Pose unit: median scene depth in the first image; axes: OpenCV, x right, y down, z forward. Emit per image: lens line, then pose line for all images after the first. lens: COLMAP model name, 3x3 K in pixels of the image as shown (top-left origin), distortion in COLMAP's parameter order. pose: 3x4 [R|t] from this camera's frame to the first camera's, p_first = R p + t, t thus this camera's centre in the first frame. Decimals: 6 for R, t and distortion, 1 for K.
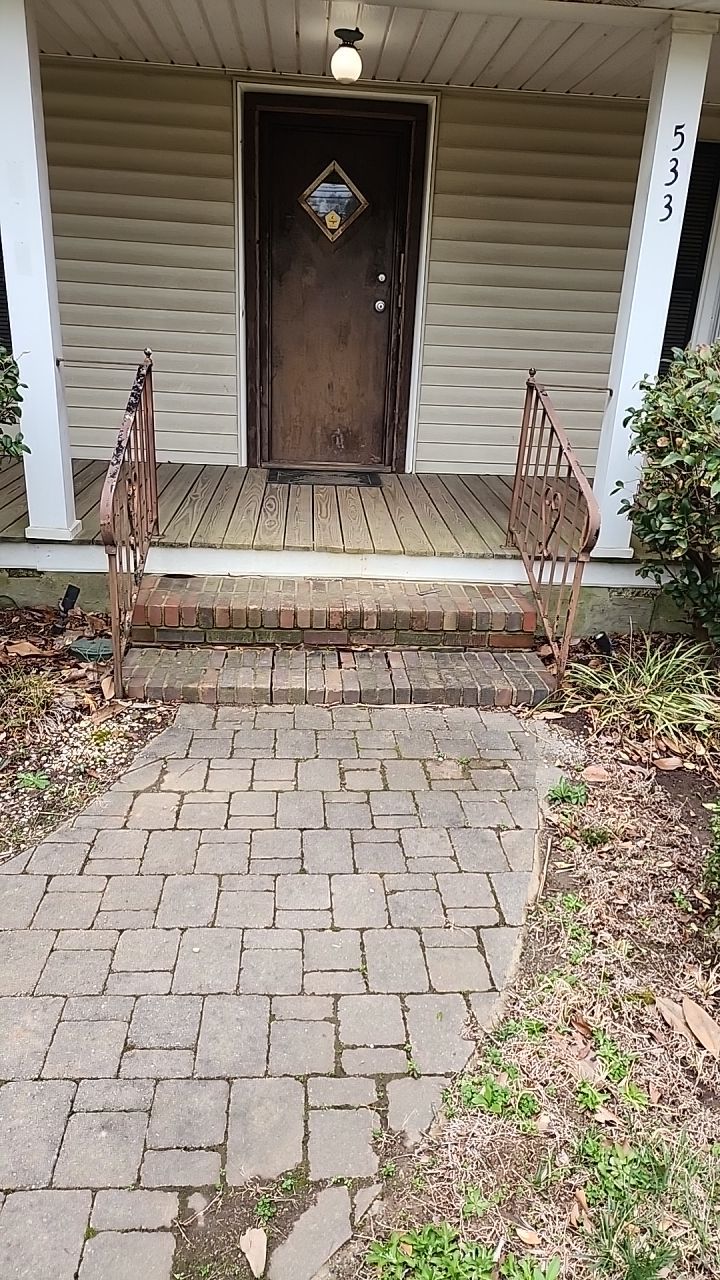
lens RADIAL K [[852.3, 0, 356.9], [0, 852.3, 639.3], [0, 0, 1]] dist [0.056769, -0.028829]
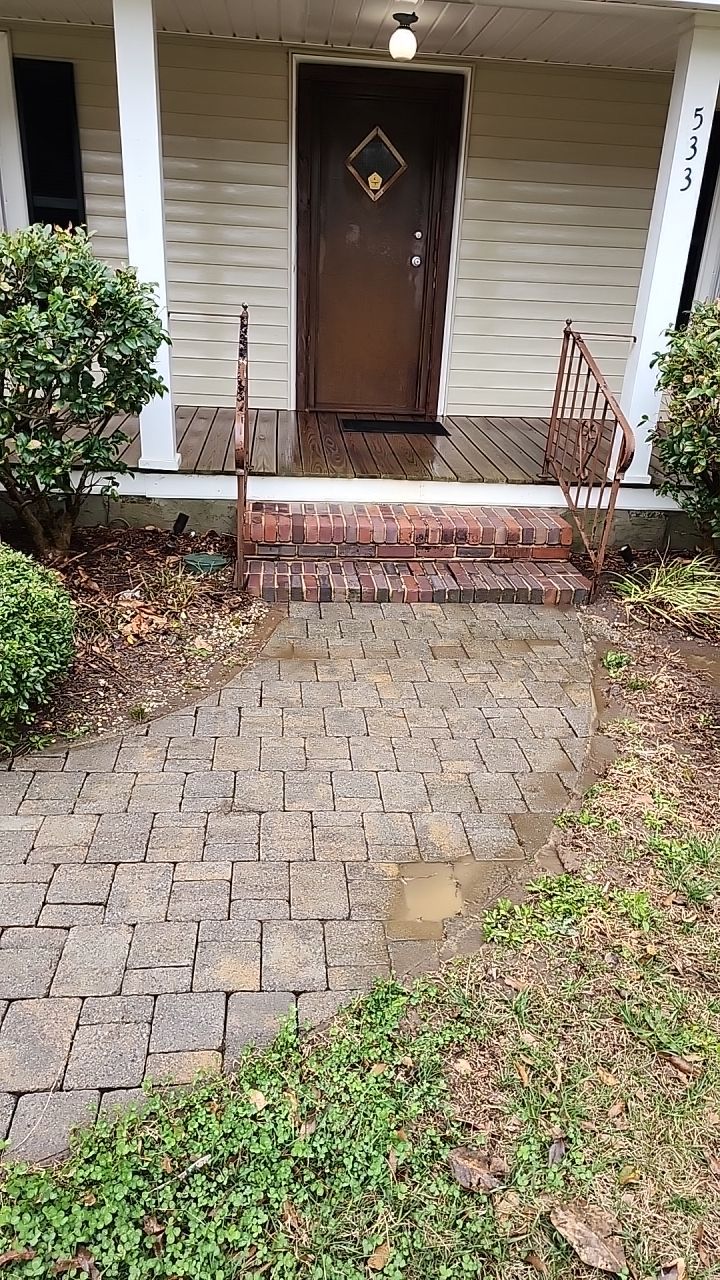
lens RADIAL K [[852.3, 0, 363.8], [0, 852.3, 641.3], [0, 0, 1]] dist [0.056769, -0.028829]
pose [[0.999588, -0.011268, 0.026399, -0.112198], [0.009854, 0.998542, 0.053066, 0.058758], [-0.026958, -0.052784, 0.998242, -0.187271]]
